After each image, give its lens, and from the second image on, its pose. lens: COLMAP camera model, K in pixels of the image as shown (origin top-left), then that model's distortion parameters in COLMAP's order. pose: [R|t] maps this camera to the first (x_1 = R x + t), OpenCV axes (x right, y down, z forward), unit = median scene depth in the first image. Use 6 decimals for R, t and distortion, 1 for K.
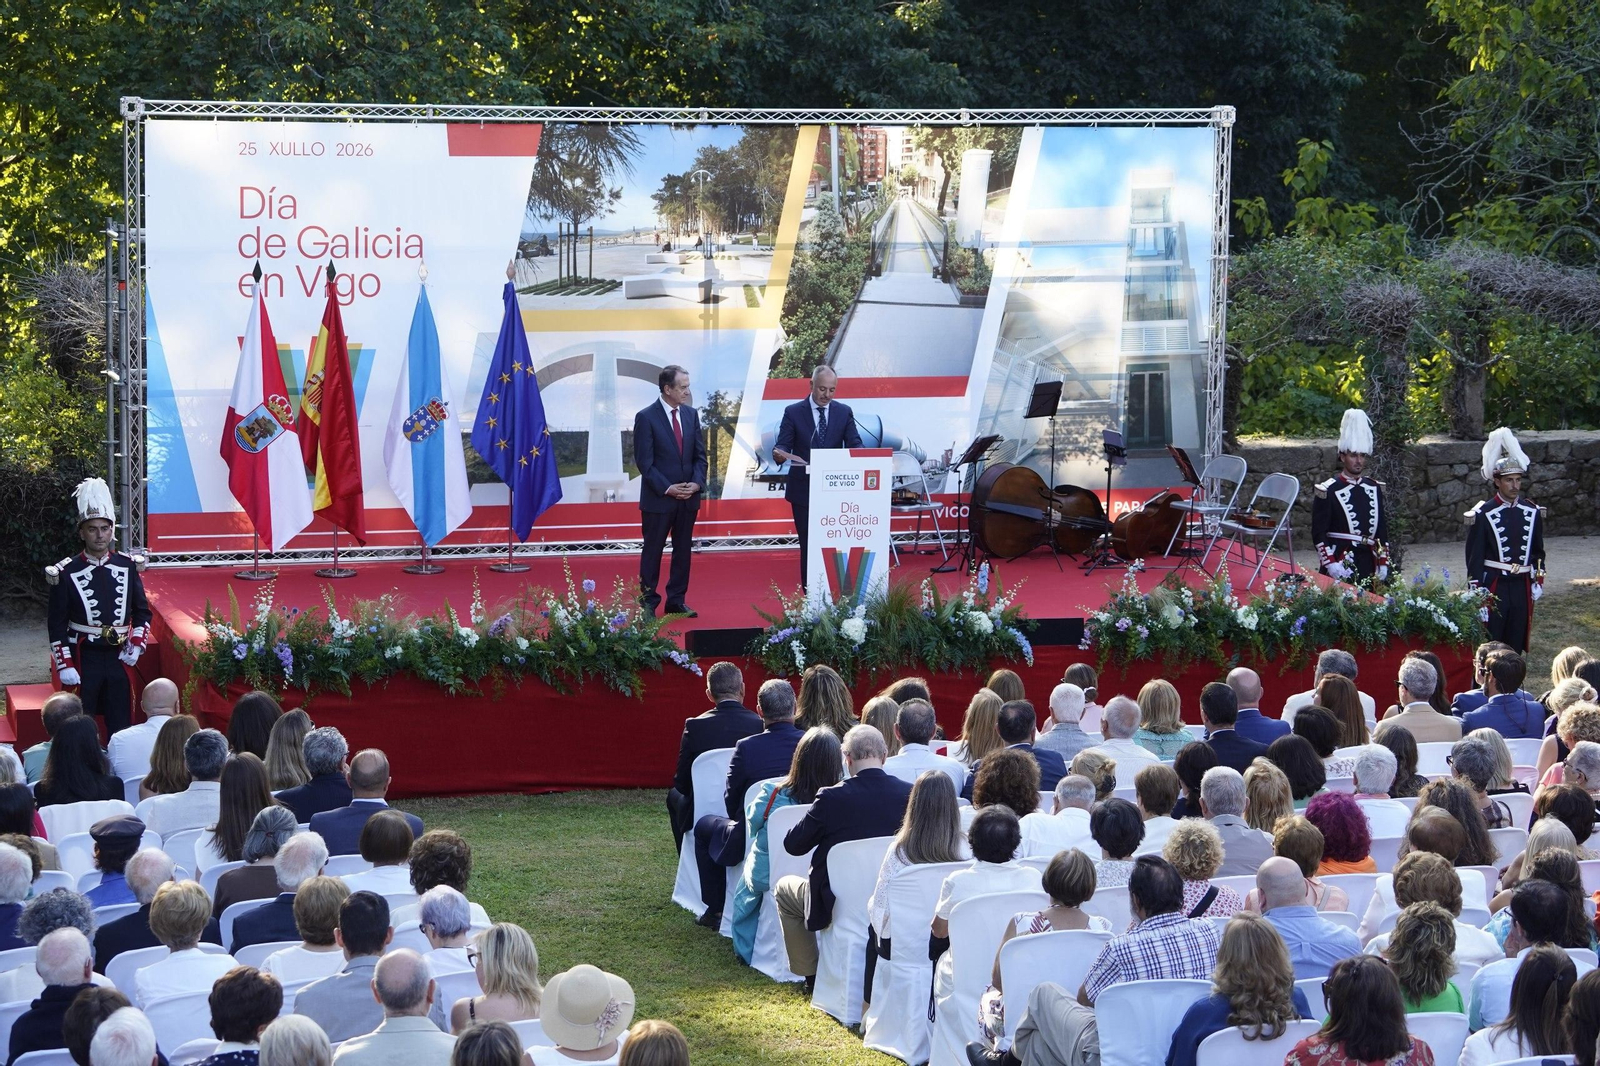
lens RADIAL K [[3754.2, 0, 800.0], [0, 3754.2, 533.0], [0, 0, 1]] dist [-0.024772, -0.190634]
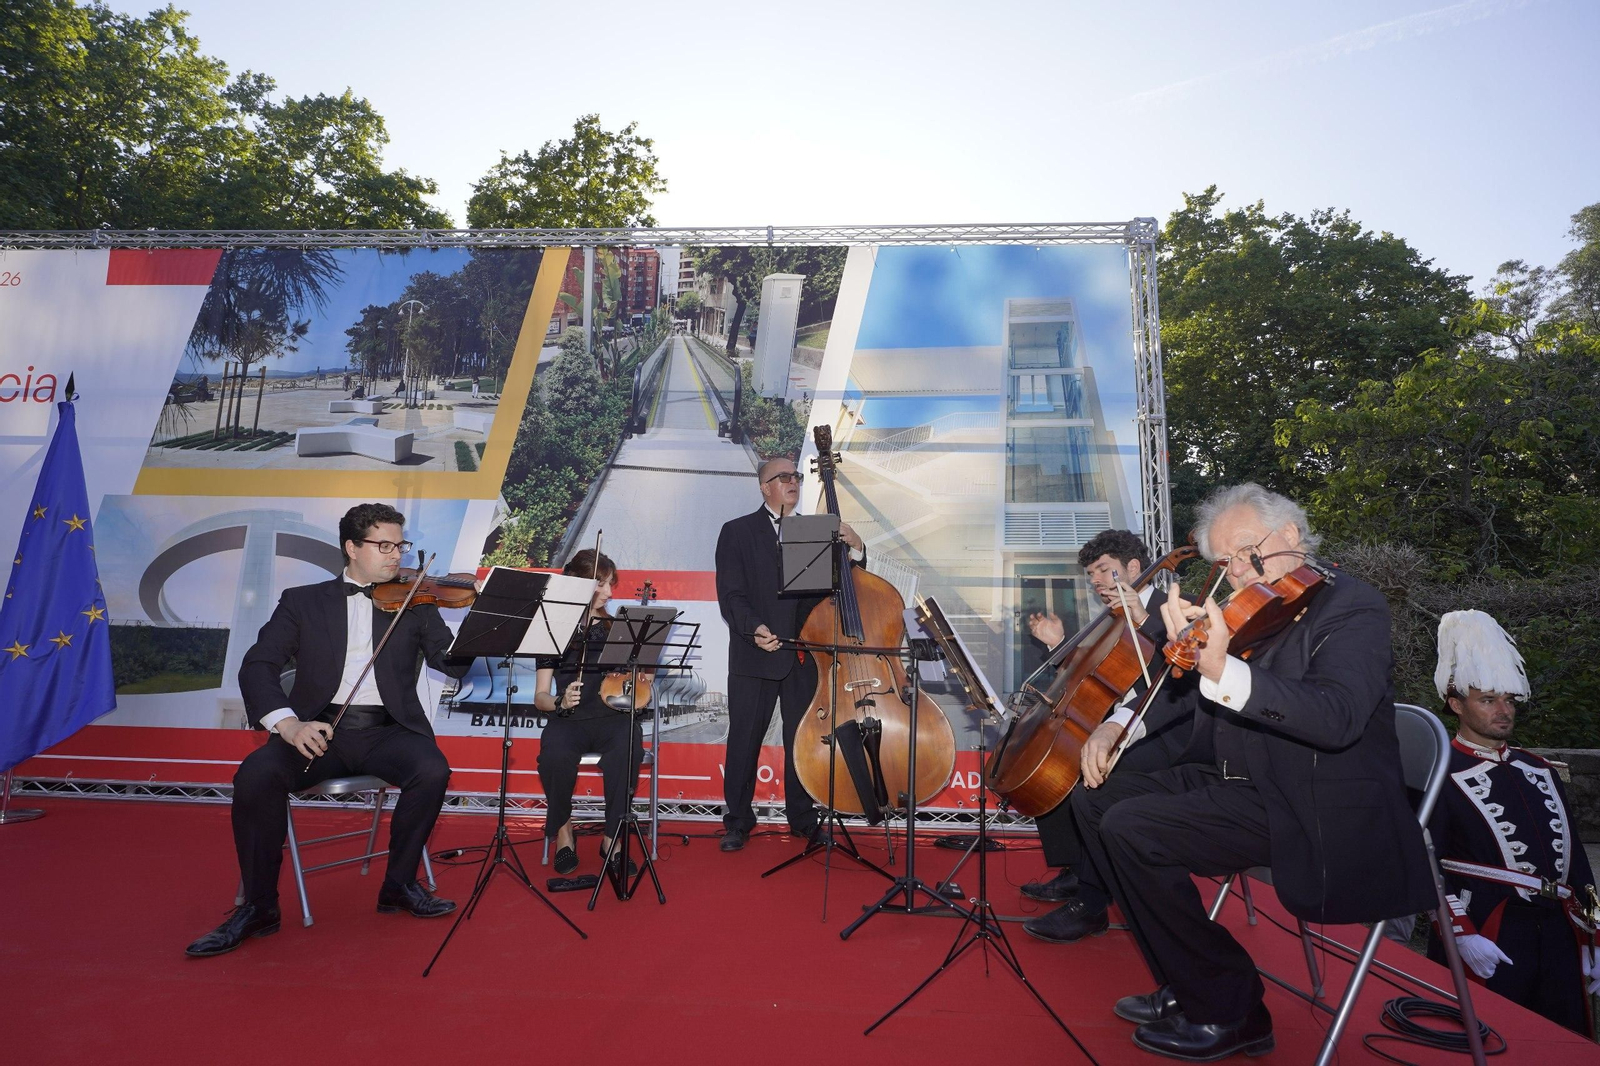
lens RADIAL K [[771.5, 0, 792.4], [0, 771.5, 537.9], [0, 0, 1]] dist [-0.001941, -0.000359]
pose [[0.937038, -0.048668, -0.345820, 0.101717], [-0.057813, 0.954960, -0.291047, -0.006217], [0.344409, 0.292715, 0.892020, 0.891879]]
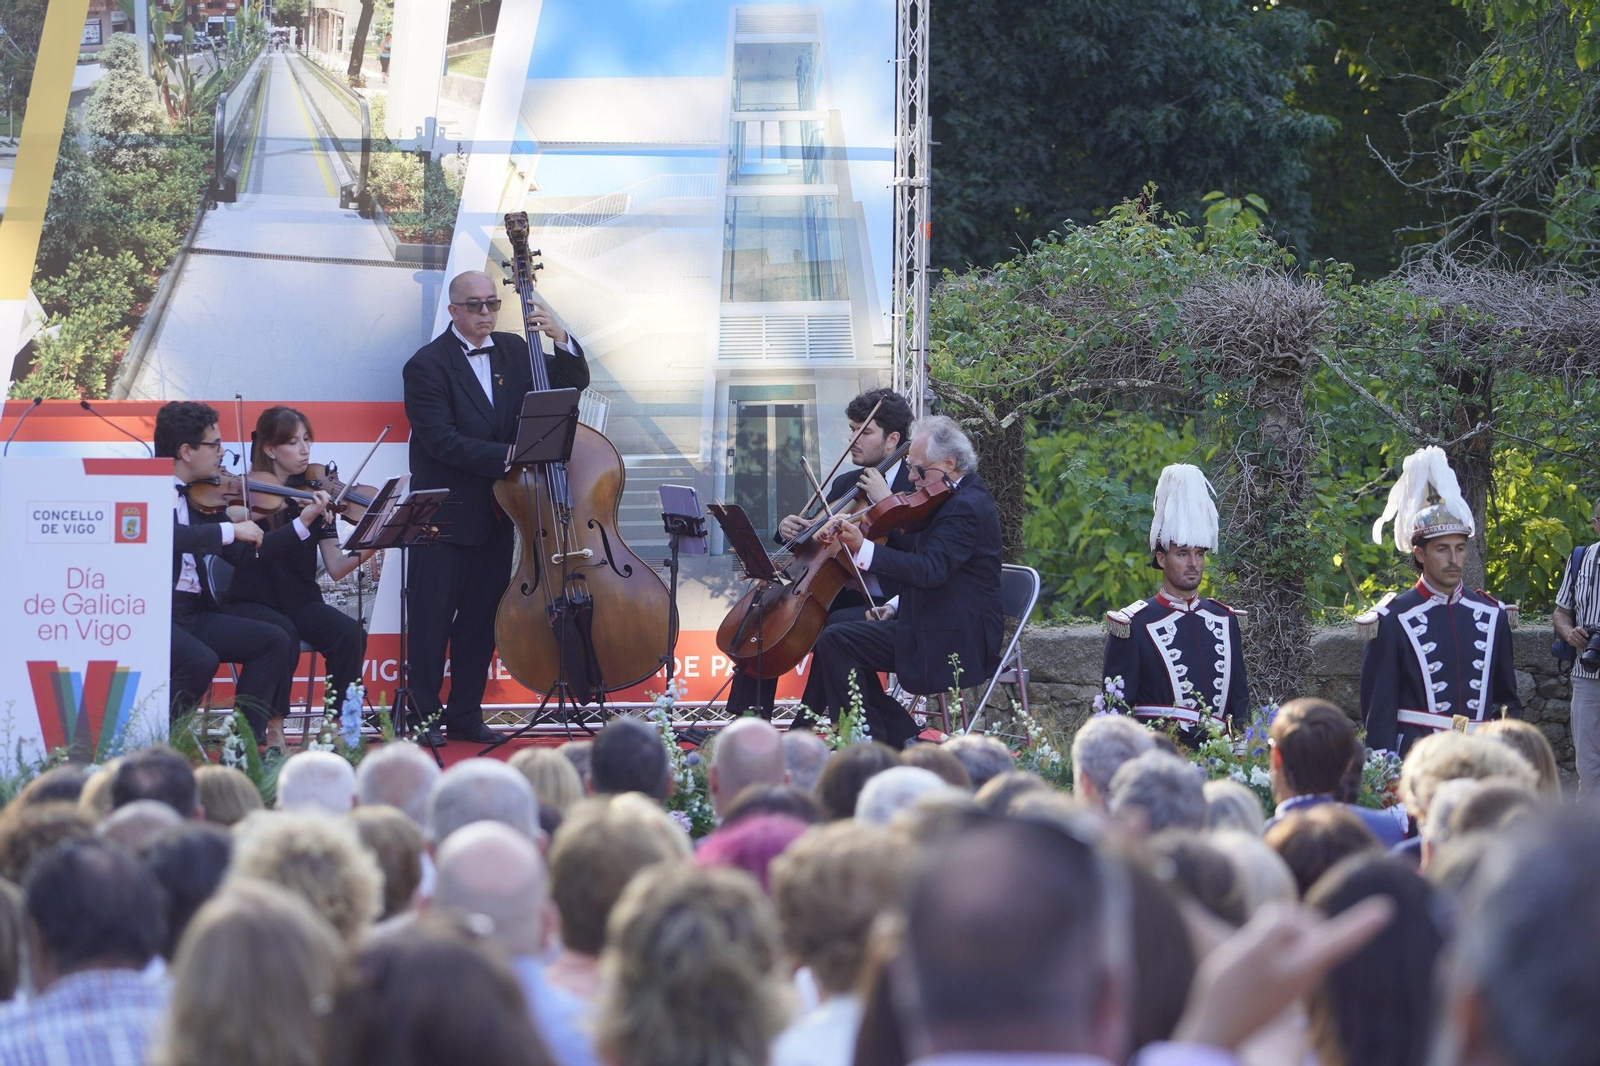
lens RADIAL K [[6026.7, 0, 966.5], [0, 6026.7, 531.2], [0, 0, 1]] dist [-0.071583, 1.008588]
pose [[0.998025, -0.005119, 0.062603, 0.070104], [0.011260, 0.995109, -0.098137, 0.058156], [-0.061795, 0.098649, 0.993202, 0.189036]]
